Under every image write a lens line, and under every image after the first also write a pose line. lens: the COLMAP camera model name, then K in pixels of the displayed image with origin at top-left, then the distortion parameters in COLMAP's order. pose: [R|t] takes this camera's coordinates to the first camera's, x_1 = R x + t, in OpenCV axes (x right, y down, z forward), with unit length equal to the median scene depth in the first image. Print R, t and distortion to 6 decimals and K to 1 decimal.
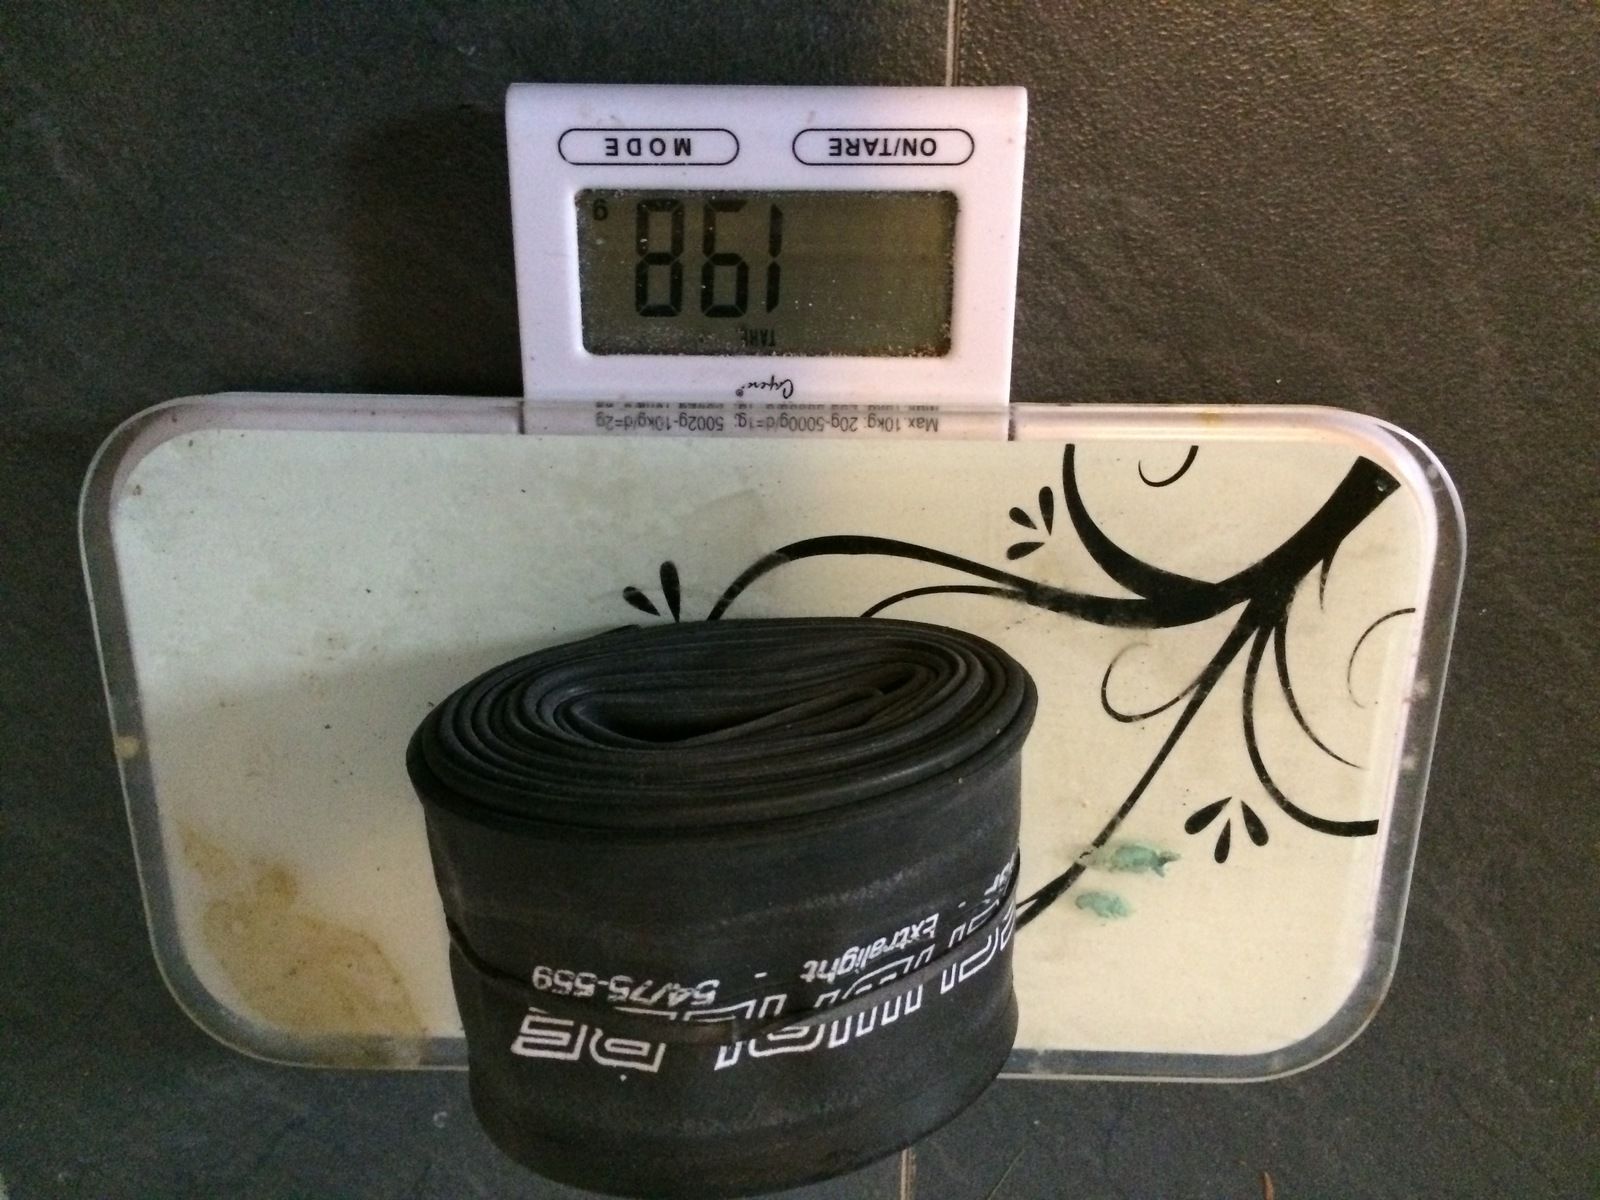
lens RADIAL K [[1322.0, 0, 801.9], [0, 1322.0, 601.9], [0, 0, 1]] dist [0.064874, -0.086287]
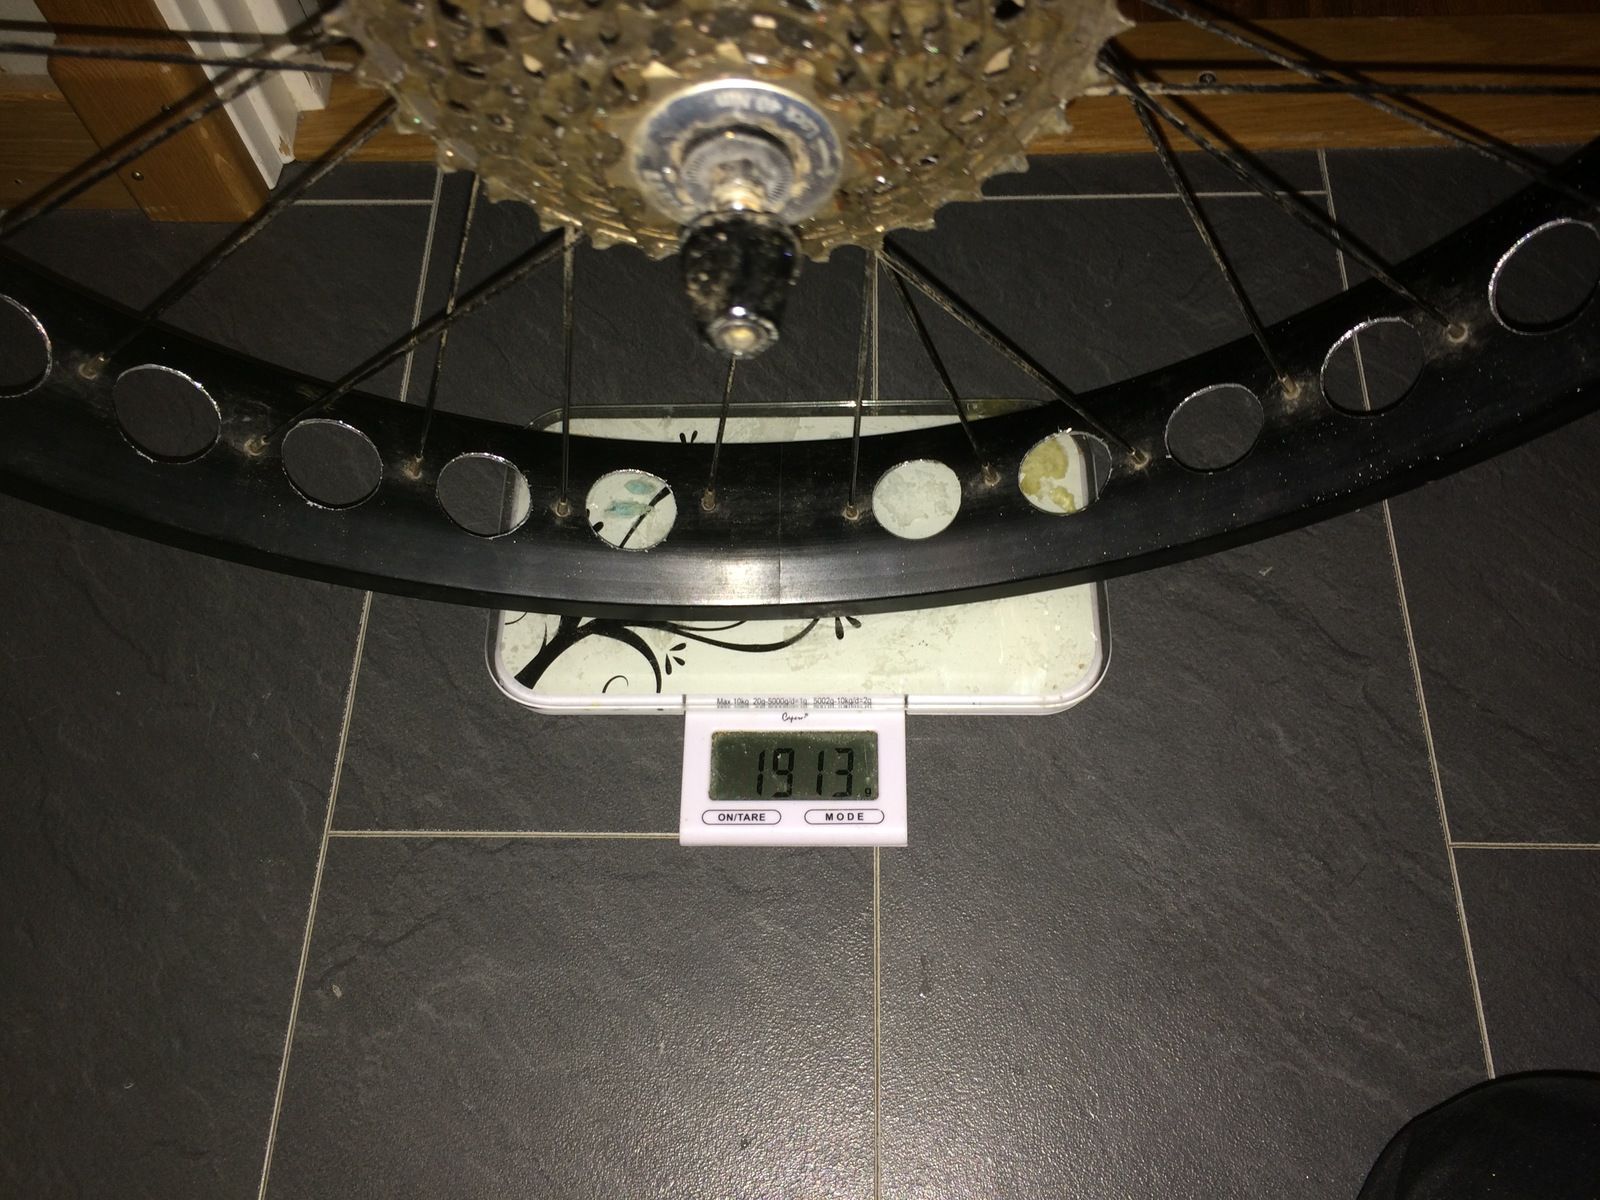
lens RADIAL K [[1322.0, 0, 794.3], [0, 1322.0, 595.6], [0, 0, 1]] dist [0.064874, -0.086287]
pose [[-0.997920, 0.020333, 0.061181, -0.164879], [-0.014463, -0.995381, 0.094906, -0.168313], [0.062828, 0.093824, 0.993604, -1.207162]]
